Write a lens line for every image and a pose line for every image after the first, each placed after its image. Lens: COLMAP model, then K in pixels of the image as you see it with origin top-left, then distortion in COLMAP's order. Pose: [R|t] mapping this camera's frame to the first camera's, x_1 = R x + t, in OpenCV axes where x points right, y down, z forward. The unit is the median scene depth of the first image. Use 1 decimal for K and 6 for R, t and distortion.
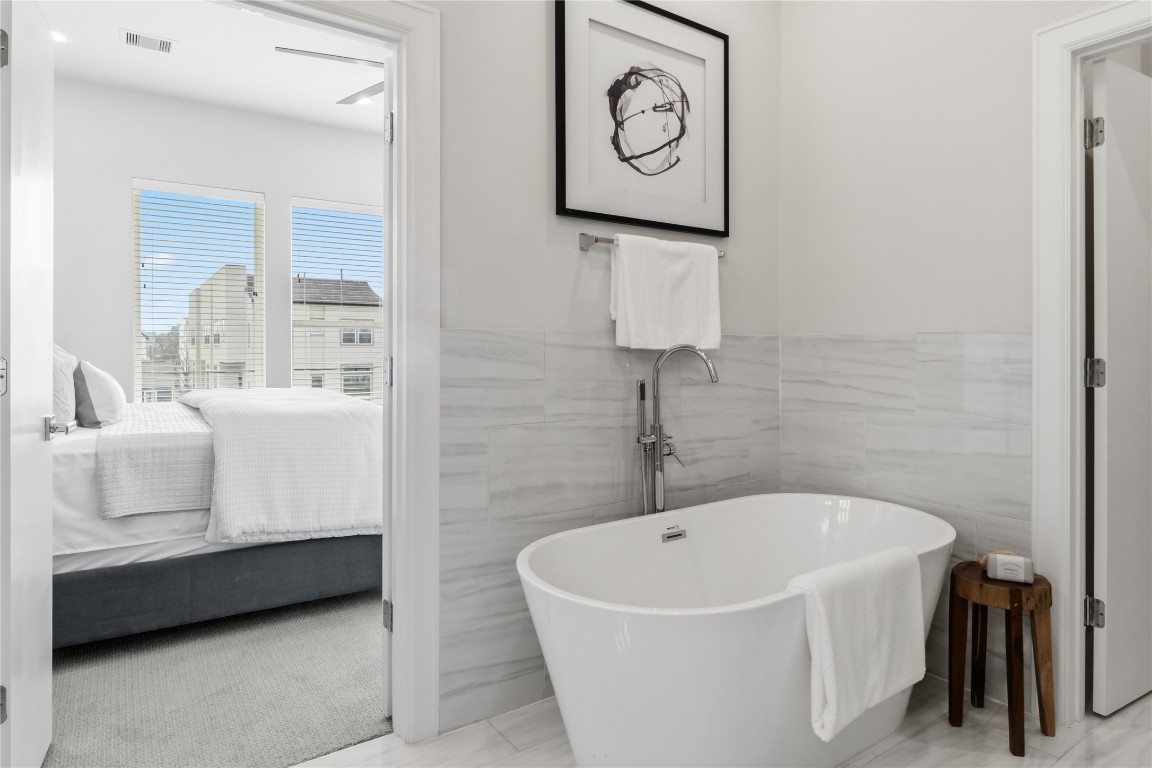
lens RADIAL K [[669.7, 0, 597.7], [0, 669.7, 351.0], [0, 0, 1]] dist [0.002525, 0.000007]
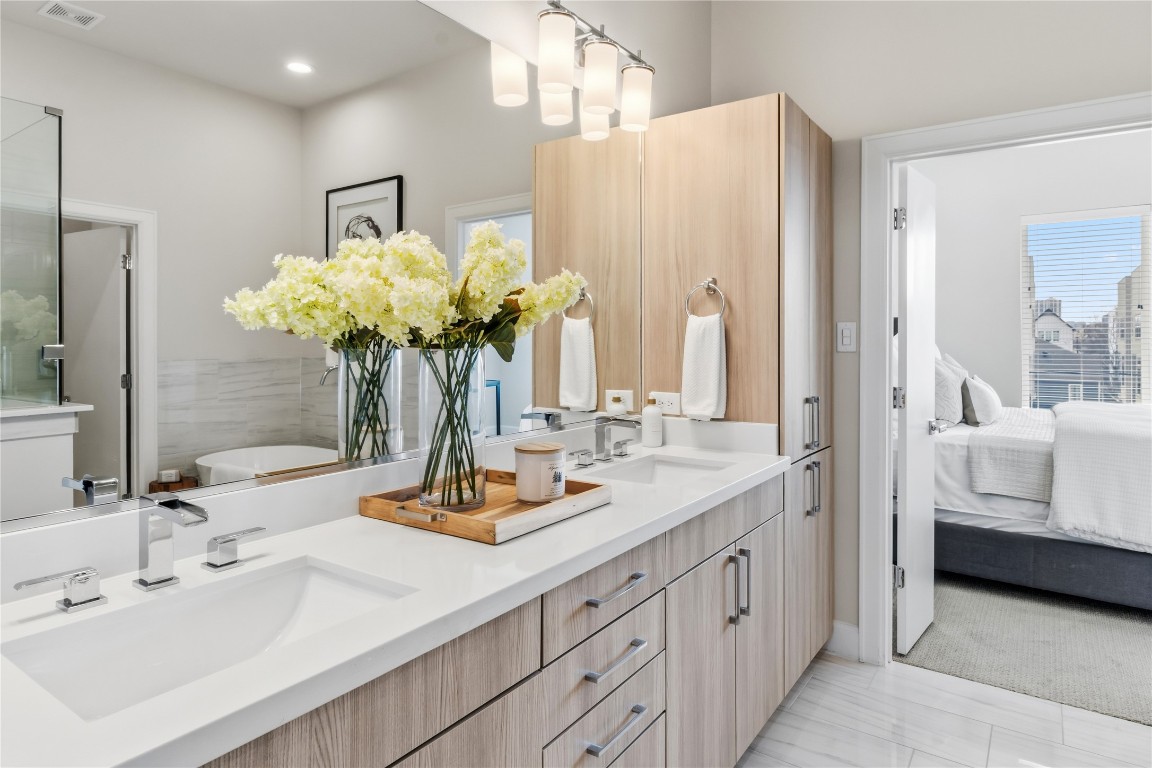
lens RADIAL K [[669.7, 0, 589.9], [0, 669.7, 341.6], [0, 0, 1]] dist [0.002525, 0.000007]
pose [[0.345218, 0.002952, -0.938518, 0.306931], [-0.003374, 0.999992, 0.001904, -0.067911], [0.938516, 0.002510, 0.345226, -0.249498]]
